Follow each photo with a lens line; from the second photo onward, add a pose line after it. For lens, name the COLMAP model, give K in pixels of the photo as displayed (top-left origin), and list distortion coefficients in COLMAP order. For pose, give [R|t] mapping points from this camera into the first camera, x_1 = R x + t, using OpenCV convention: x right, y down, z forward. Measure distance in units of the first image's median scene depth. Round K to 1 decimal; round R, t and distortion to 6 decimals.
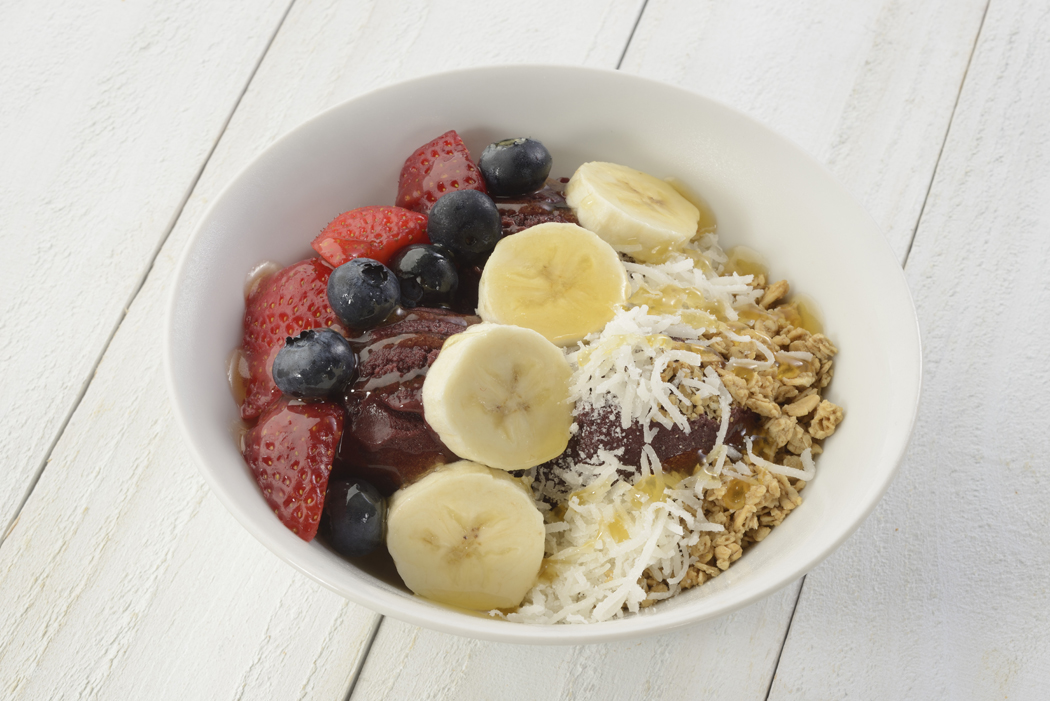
lens RADIAL K [[3281.4, 0, 529.8], [0, 3281.4, 353.2], [0, 0, 1]] dist [0.067734, 0.000000]
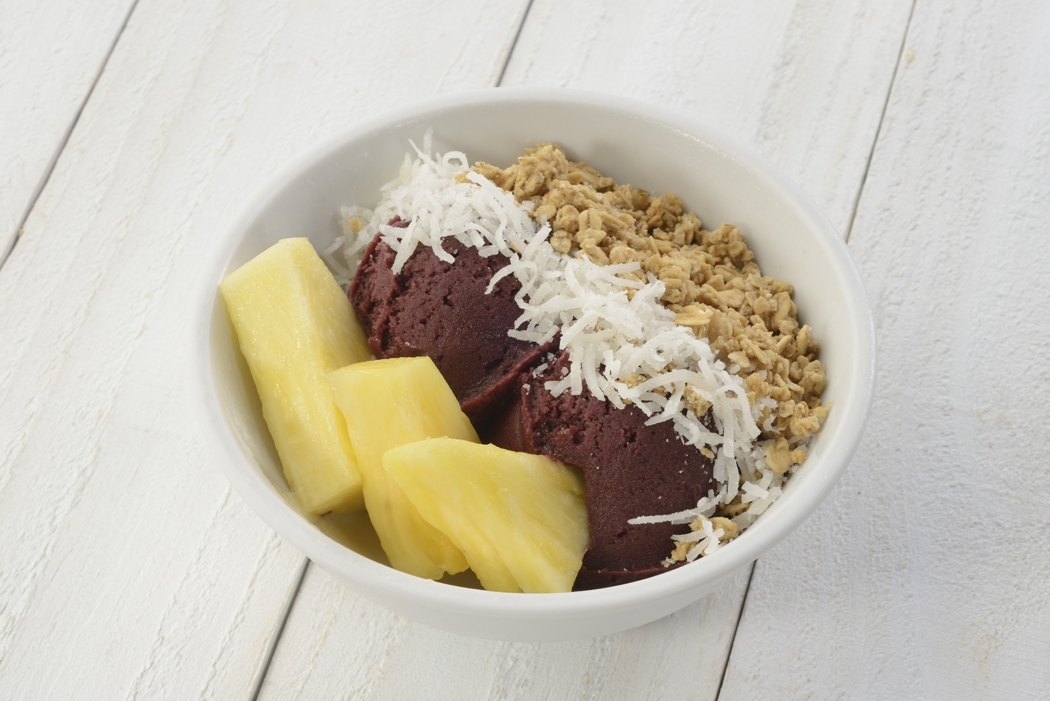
lens RADIAL K [[3281.4, 0, 536.3], [0, 3281.4, 353.5], [0, 0, 1]] dist [0.067734, 0.000000]
pose [[0.999350, -0.033671, 0.012850, 0.013126], [0.033388, 0.999208, 0.021631, -0.006808], [-0.013569, -0.021188, 0.999683, 0.103933]]
